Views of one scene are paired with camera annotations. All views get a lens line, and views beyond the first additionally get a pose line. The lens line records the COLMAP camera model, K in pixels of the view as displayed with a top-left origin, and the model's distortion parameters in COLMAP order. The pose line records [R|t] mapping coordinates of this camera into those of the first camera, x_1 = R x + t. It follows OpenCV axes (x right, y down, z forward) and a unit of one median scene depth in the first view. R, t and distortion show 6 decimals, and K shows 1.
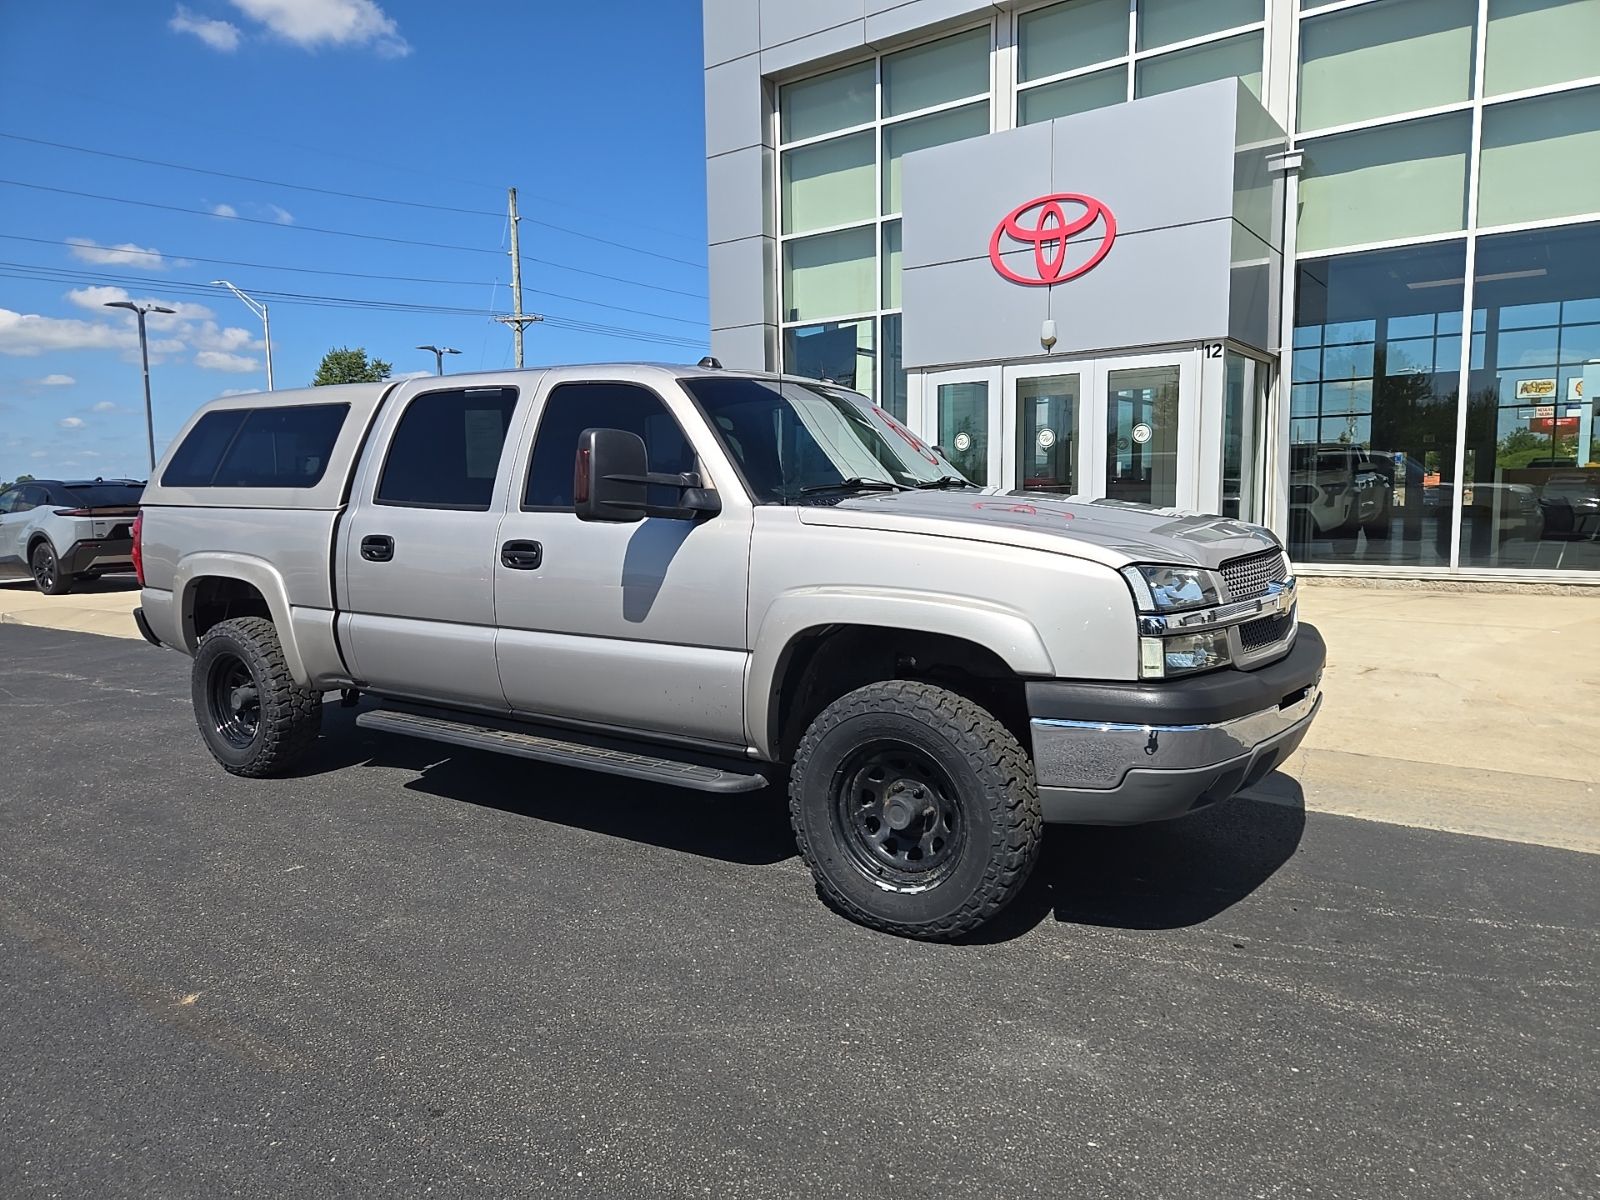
lens RADIAL K [[1063.6, 0, 800.0], [0, 1063.6, 600.0], [0, 0, 1]] dist [0.084797, -0.073722]
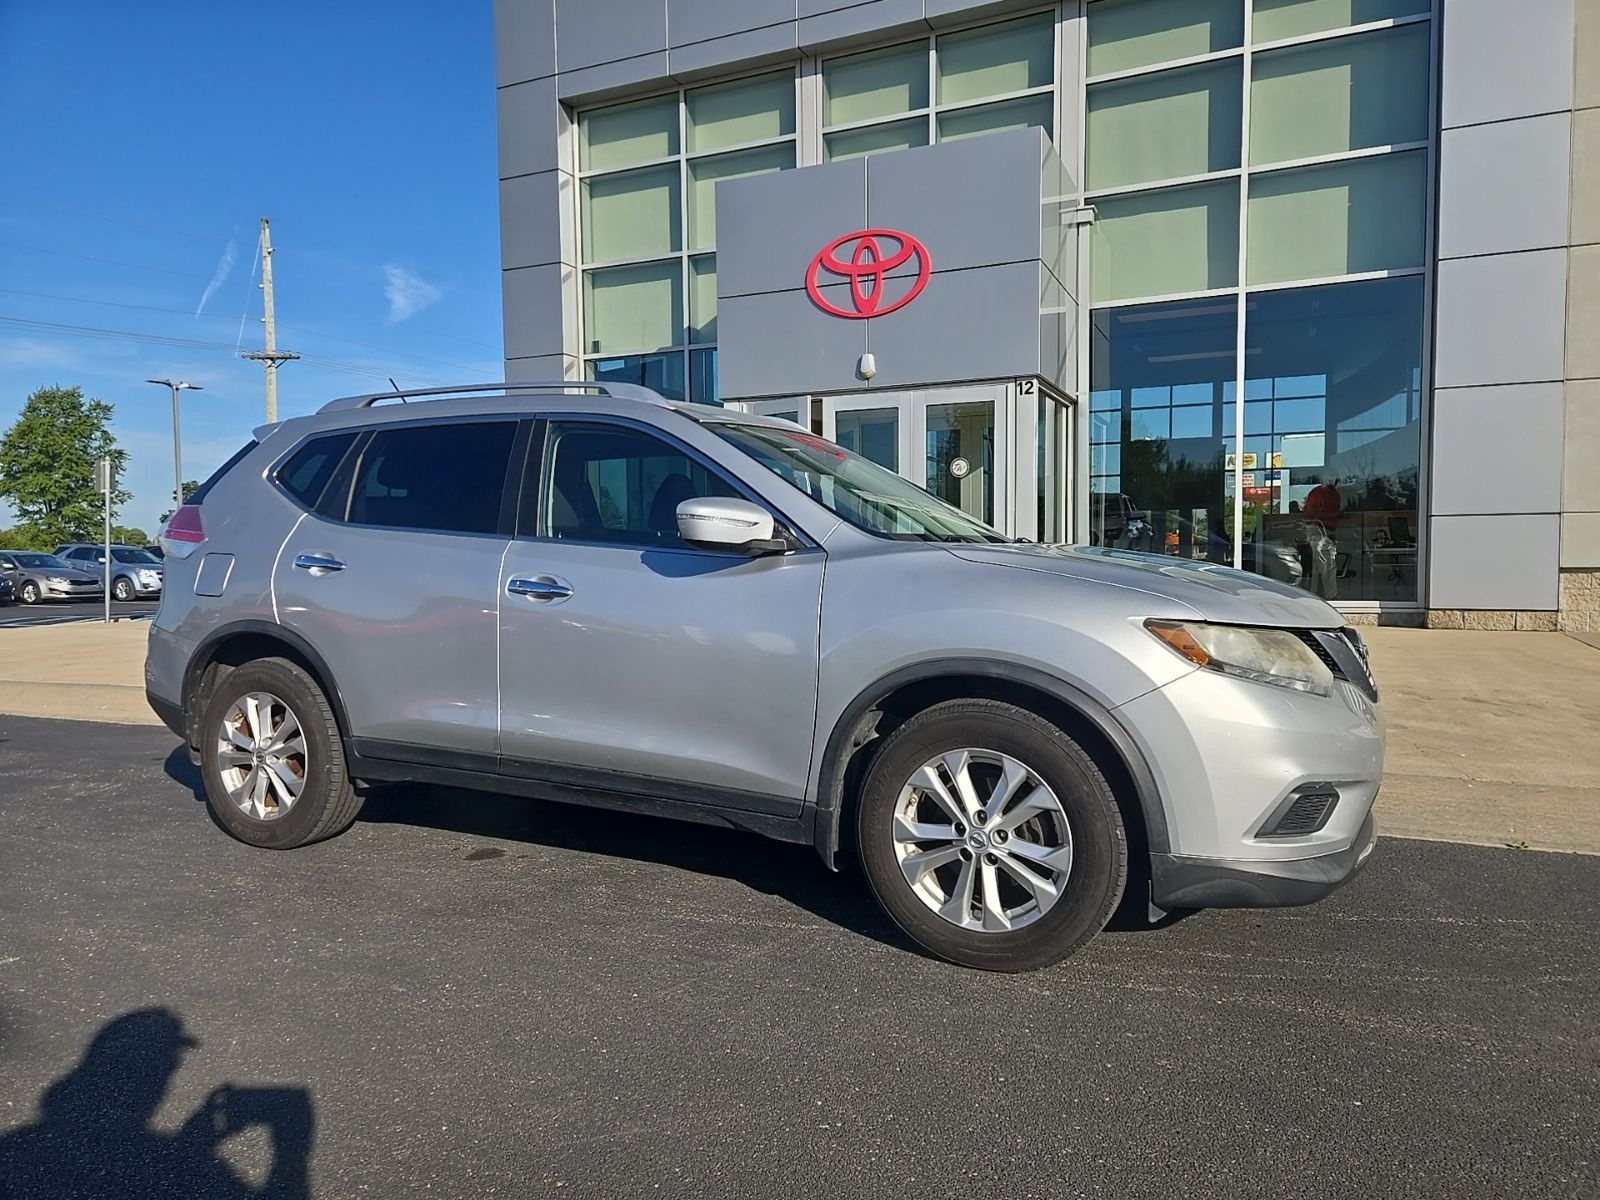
lens RADIAL K [[1063.6, 0, 800.0], [0, 1063.6, 600.0], [0, 0, 1]] dist [0.084797, -0.073722]
pose [[0.979257, -0.006184, 0.202527, -0.030585], [0.017104, 0.998489, -0.052215, 0.017924], [-0.201898, 0.054596, 0.977884, 0.054302]]
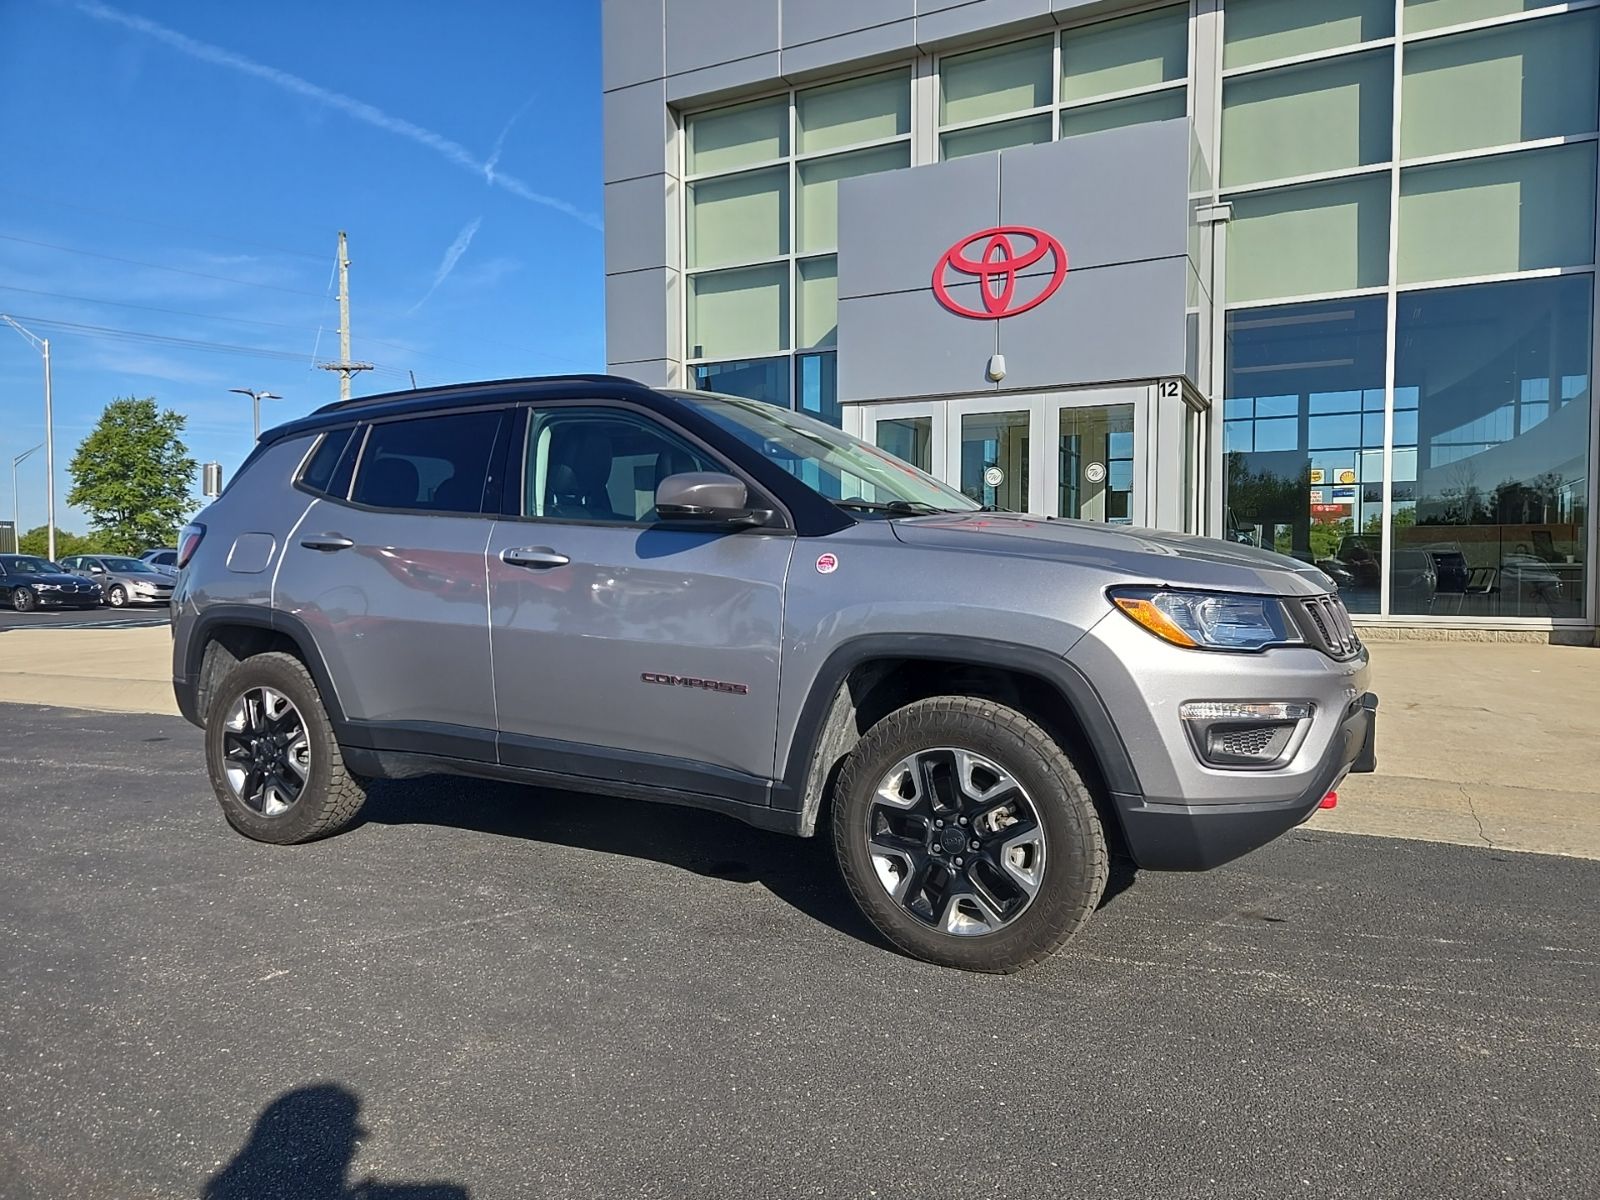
lens RADIAL K [[1069.5, 0, 802.3], [0, 1069.5, 597.3], [0, 0, 1]] dist [0.081499, -0.067361]
pose [[0.987126, 0.008775, 0.159706, -0.089465], [0.002204, 0.997653, -0.068442, 0.021073], [-0.159932, 0.067913, 0.984789, 0.091343]]
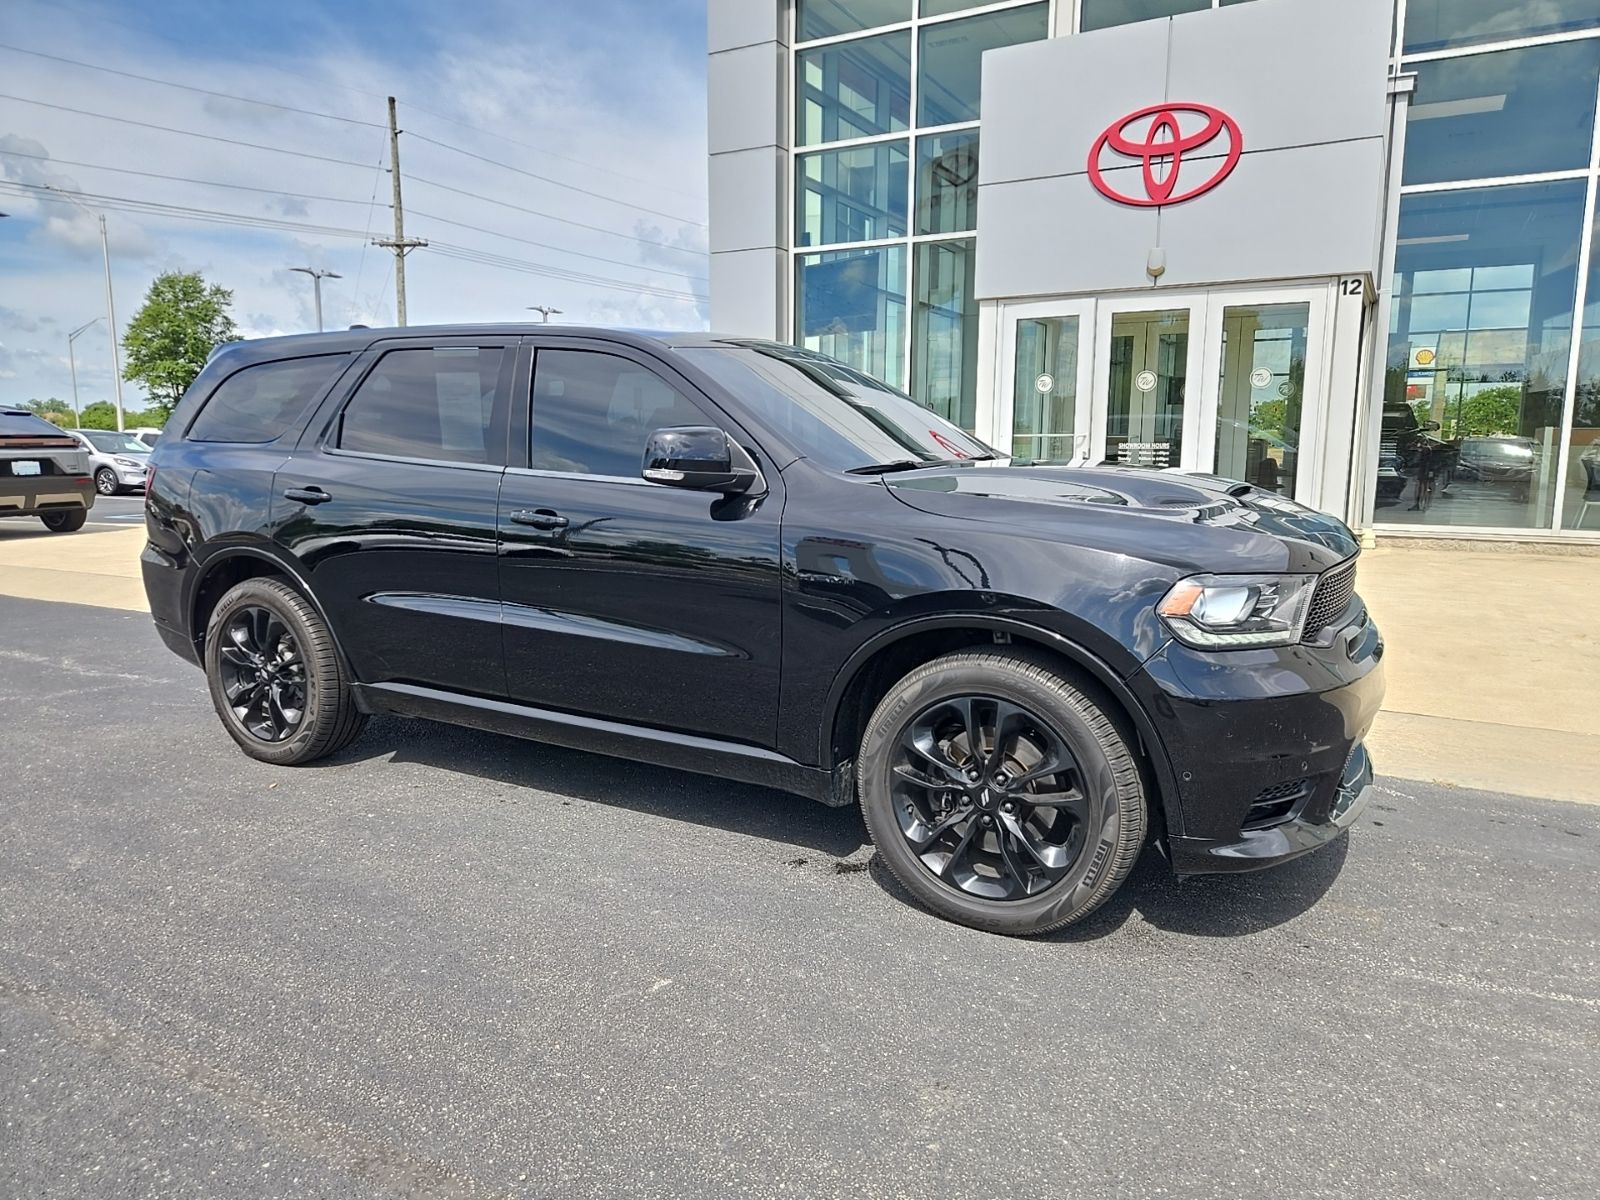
lens RADIAL K [[1074.1, 0, 805.7], [0, 1074.1, 594.1], [0, 0, 1]] dist [0.079451, -0.061920]
pose [[0.992336, 0.002919, 0.123533, -0.163874], [-0.007684, 0.999244, 0.038116, -0.004903], [-0.123328, -0.038773, 0.991608, 0.123350]]
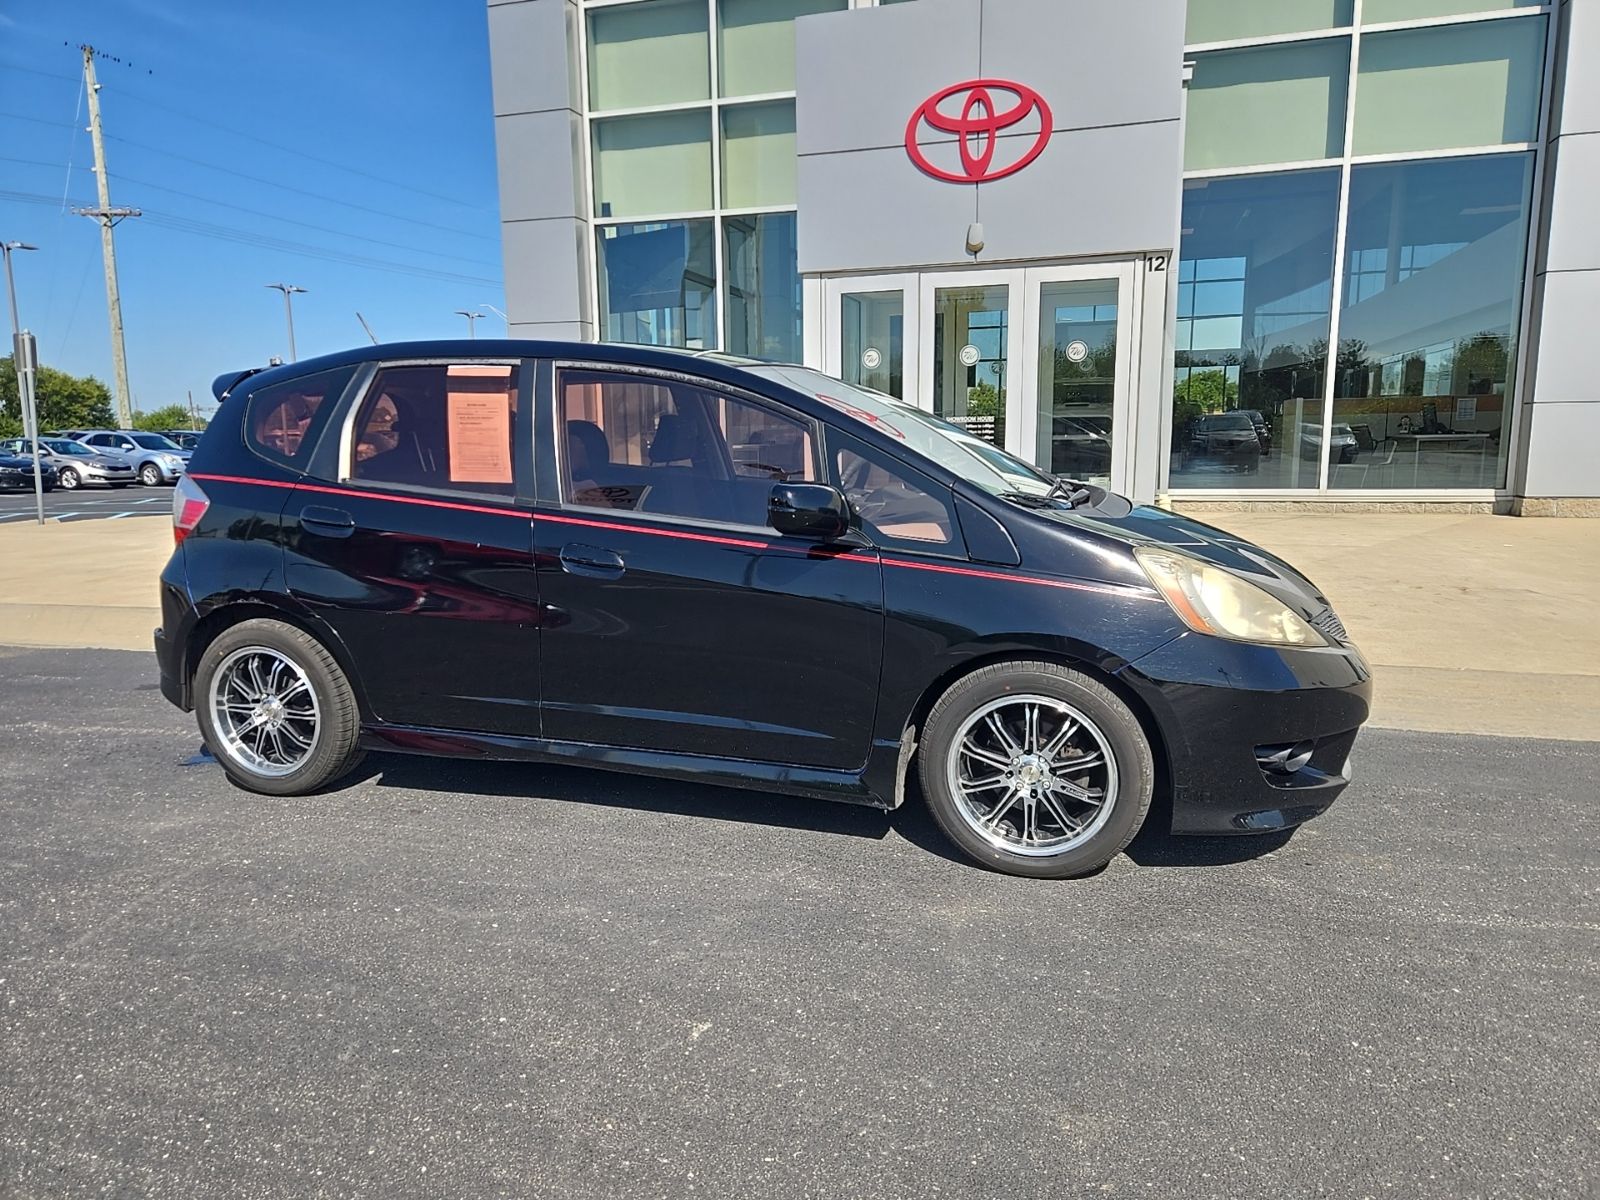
lens RADIAL K [[1065.6, 0, 803.5], [0, 1065.6, 600.0], [0, 0, 1]] dist [0.083796, -0.069316]
pose [[0.945870, -0.048964, 0.320831, -0.206963], [0.031866, 0.997789, 0.058330, -0.000551], [-0.322977, -0.044949, 0.945339, 0.167859]]
